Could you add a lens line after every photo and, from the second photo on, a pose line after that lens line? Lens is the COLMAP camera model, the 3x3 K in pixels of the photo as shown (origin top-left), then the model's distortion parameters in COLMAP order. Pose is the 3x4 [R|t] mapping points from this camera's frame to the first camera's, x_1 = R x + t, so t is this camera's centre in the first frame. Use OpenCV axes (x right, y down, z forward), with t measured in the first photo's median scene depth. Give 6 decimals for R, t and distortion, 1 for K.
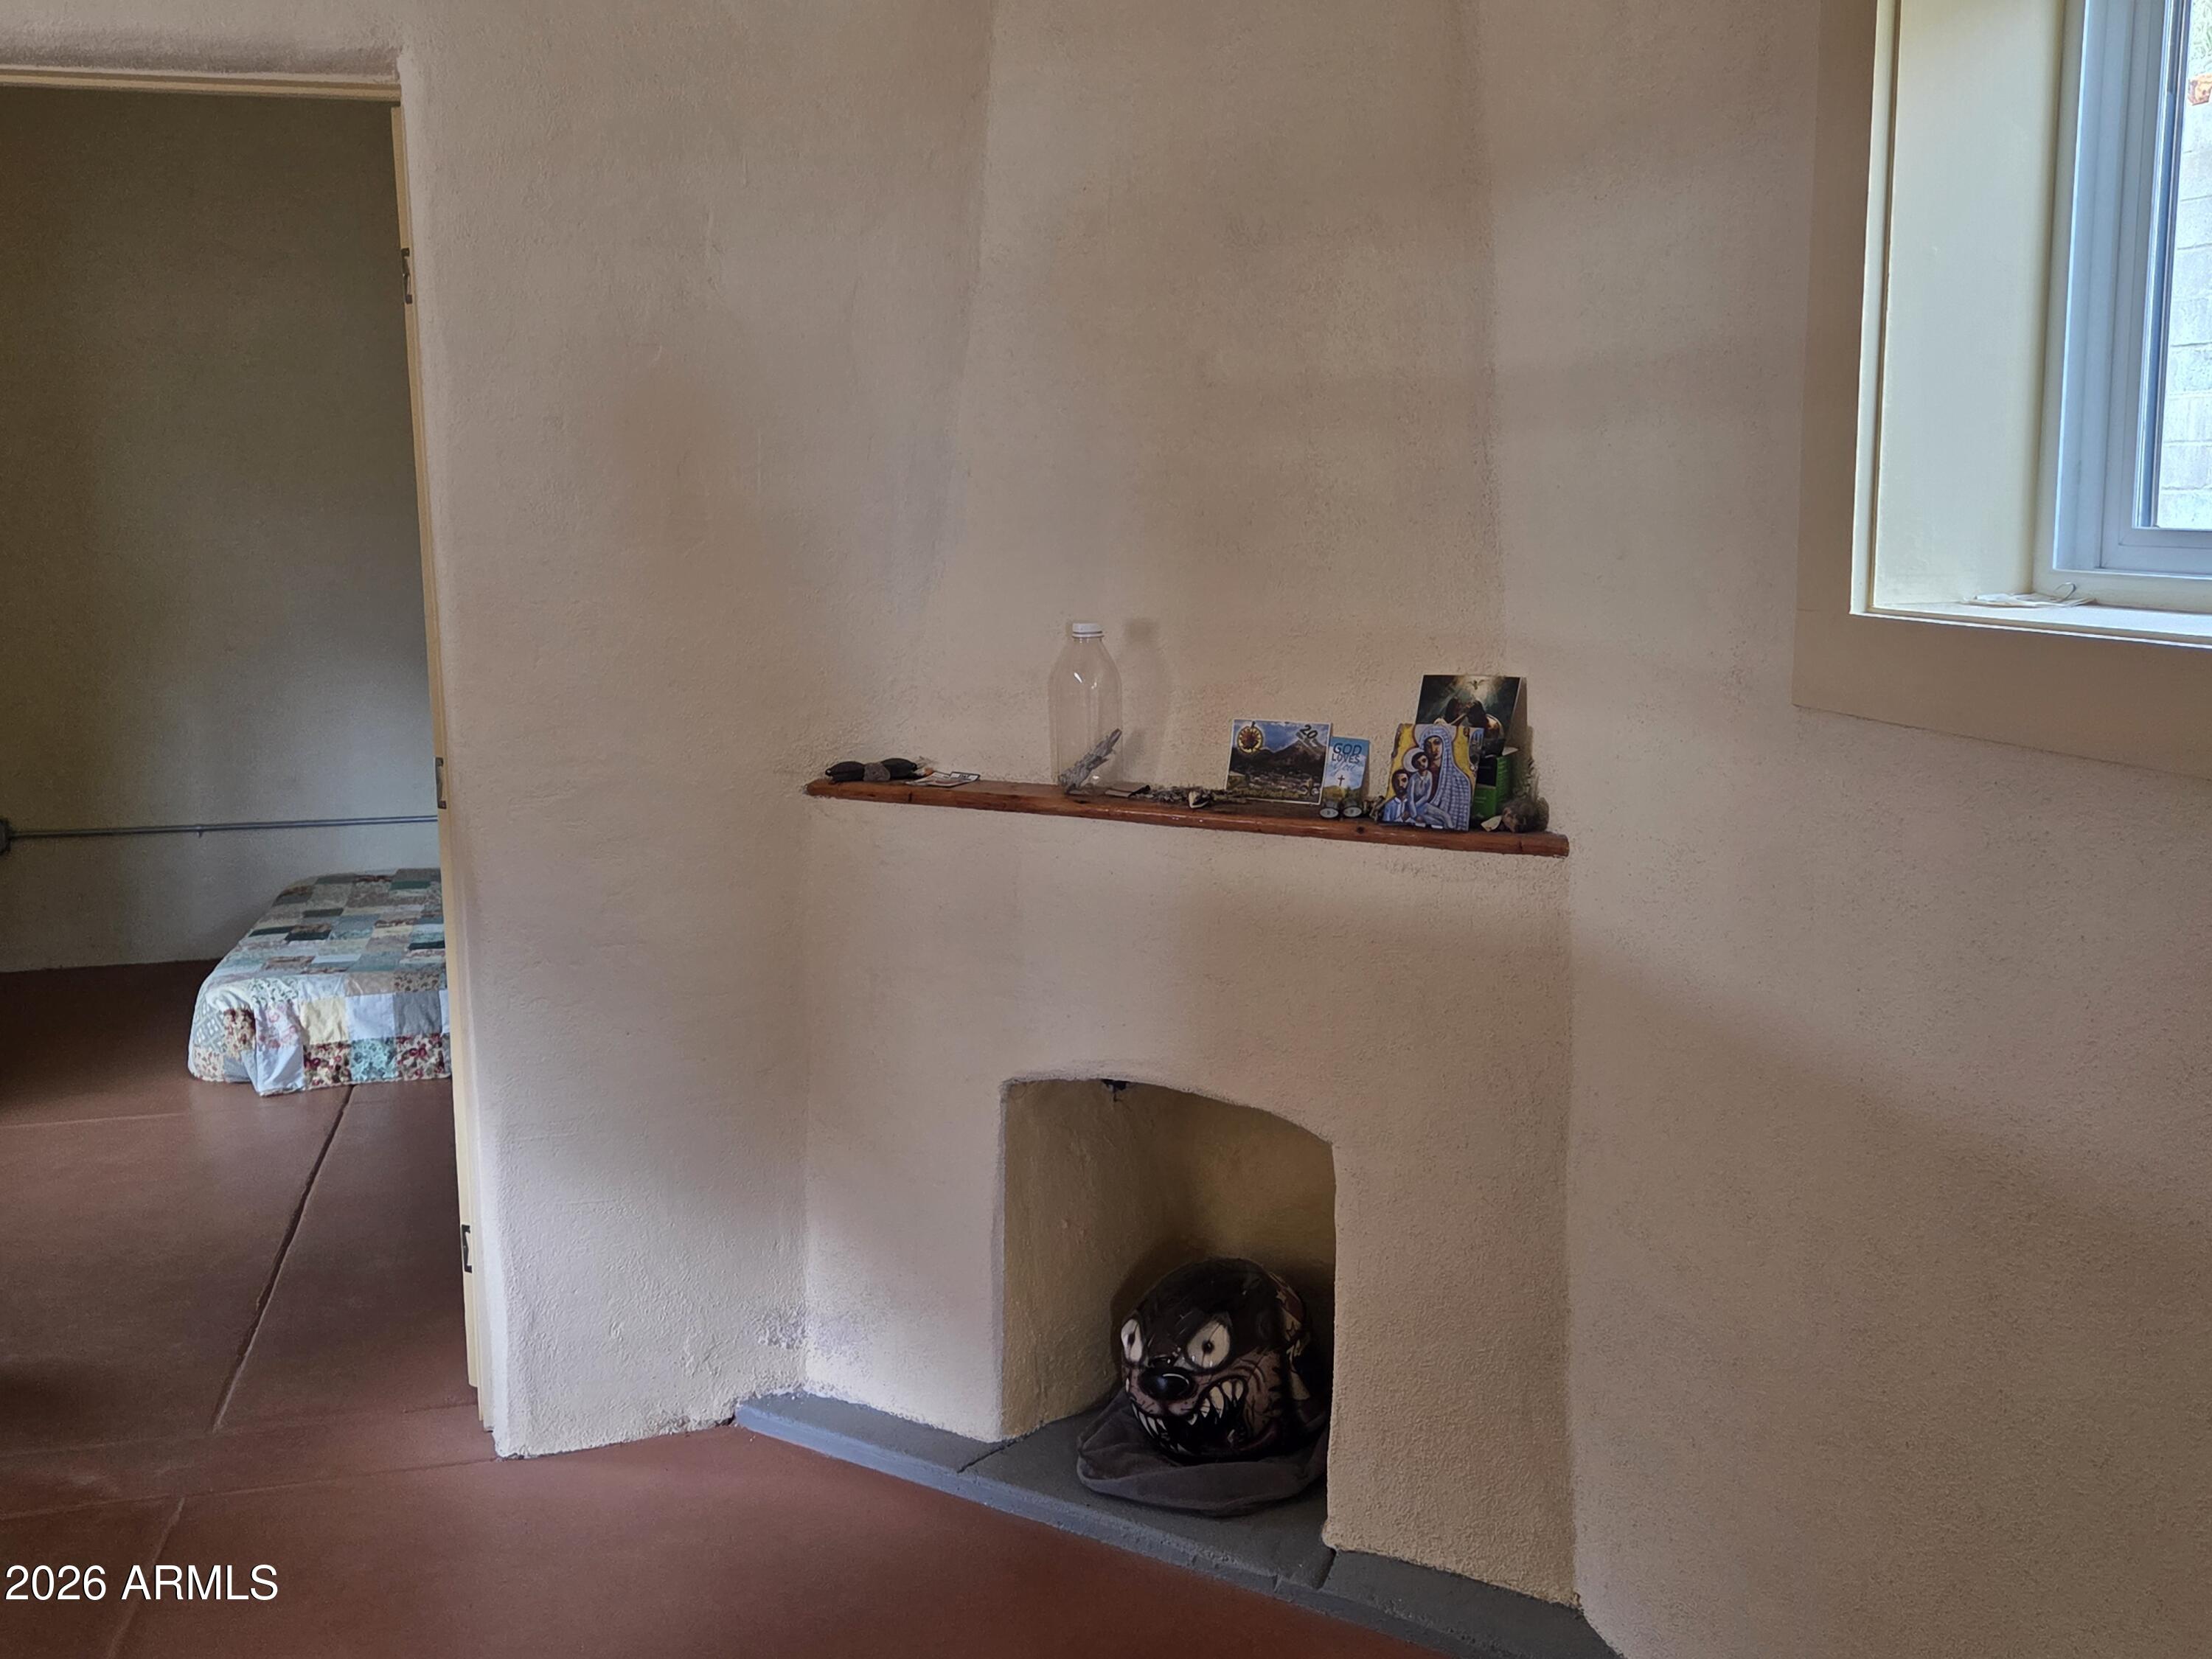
lens RADIAL K [[2187.2, 0, 1107.5], [0, 2187.2, 829.0], [0, 0, 1]] dist [0.079009, 0.000000]
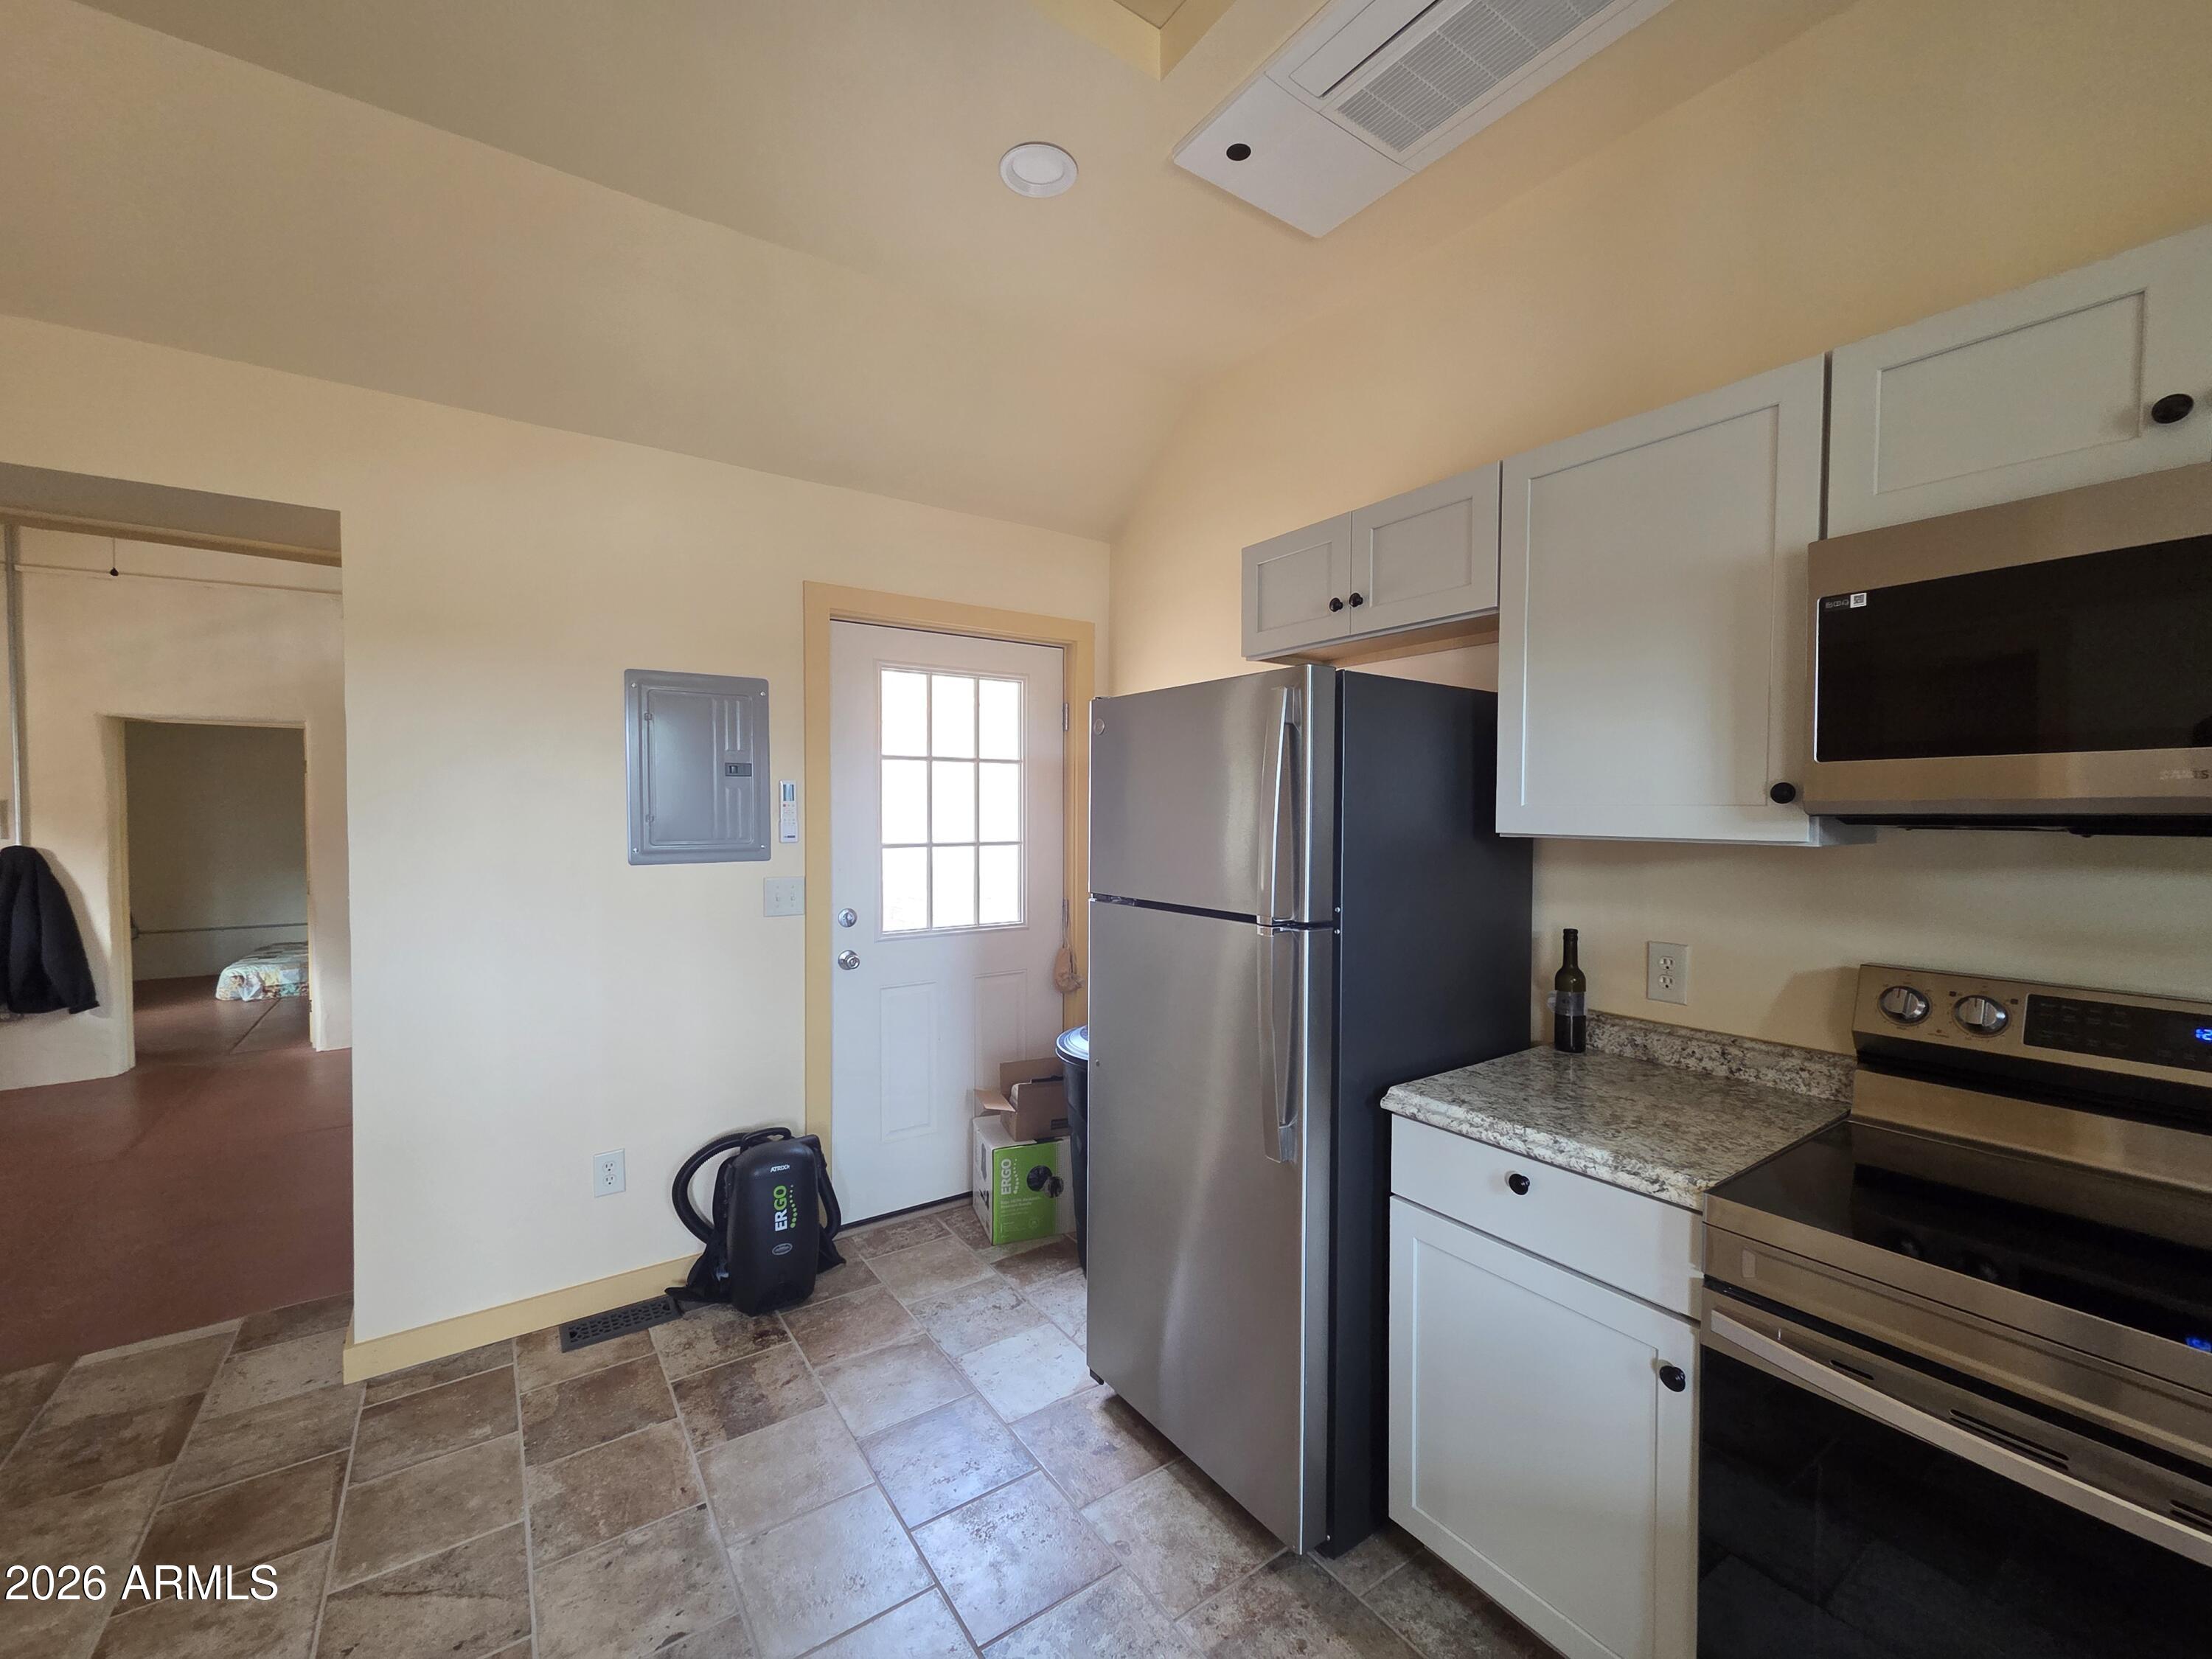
lens RADIAL K [[907.9, 0, 1103.4], [0, 907.9, 833.1], [0, 0, 1]] dist [0.004357, -0.000240]
pose [[0.925984, 0.003760, 0.377545, 0.260267], [0.043489, 0.992233, -0.116545, 0.085054], [-0.375051, 0.124338, 0.918628, -0.683895]]
